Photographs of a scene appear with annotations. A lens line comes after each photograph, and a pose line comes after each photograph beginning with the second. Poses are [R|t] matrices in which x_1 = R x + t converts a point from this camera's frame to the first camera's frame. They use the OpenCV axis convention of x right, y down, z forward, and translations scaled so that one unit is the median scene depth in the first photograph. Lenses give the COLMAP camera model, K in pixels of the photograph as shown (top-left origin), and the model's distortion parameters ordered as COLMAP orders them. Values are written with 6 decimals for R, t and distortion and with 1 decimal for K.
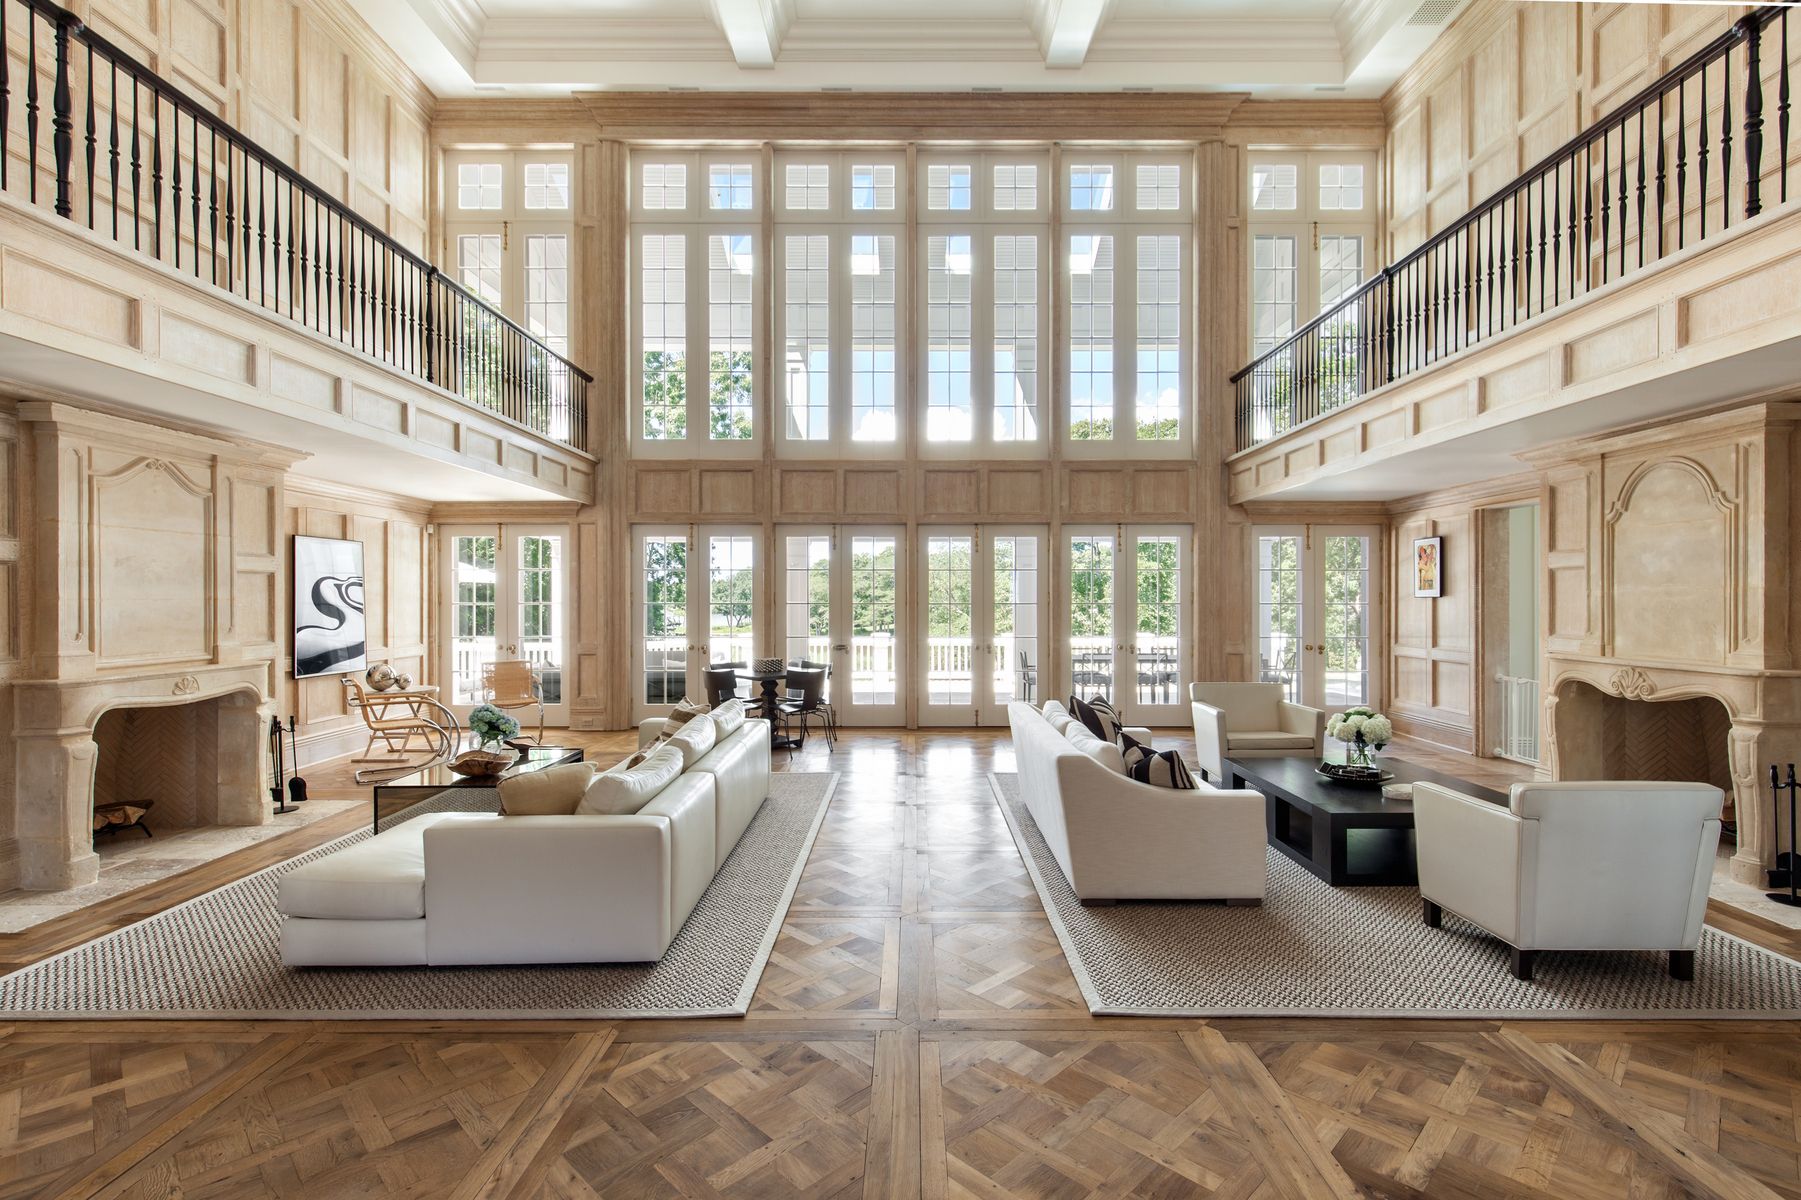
lens RADIAL K [[838.3, 0, 927.3], [0, 838.3, 592.6], [0, 0, 1]] dist [0.001961, -0.000543]
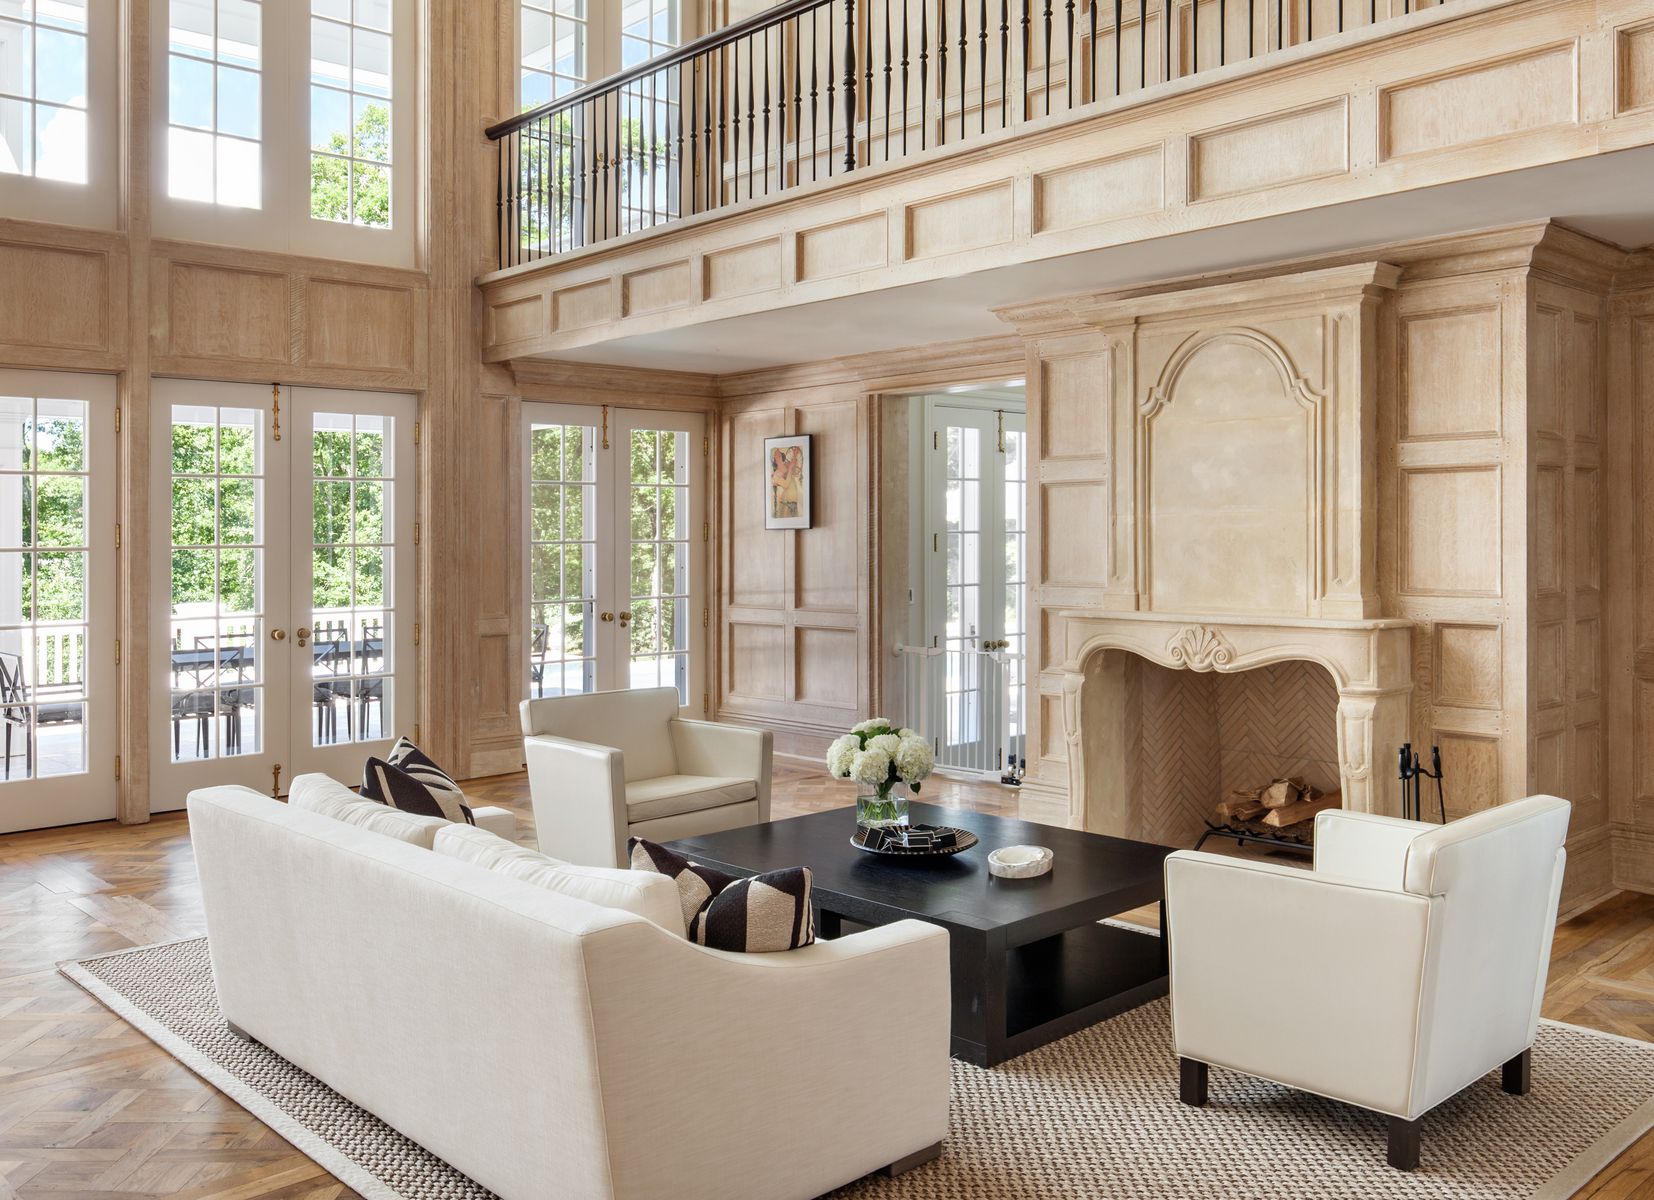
lens RADIAL K [[1379.1, 0, 829.9], [0, 1379.1, 510.2], [0, 0, 1]] dist [0.008674, 0.002732]
pose [[0.733943, 0.003890, 0.679200, -0.092631], [0.004904, 0.999927, -0.011026, 0.002810], [-0.679193, 0.011423, 0.733871, 0.211609]]
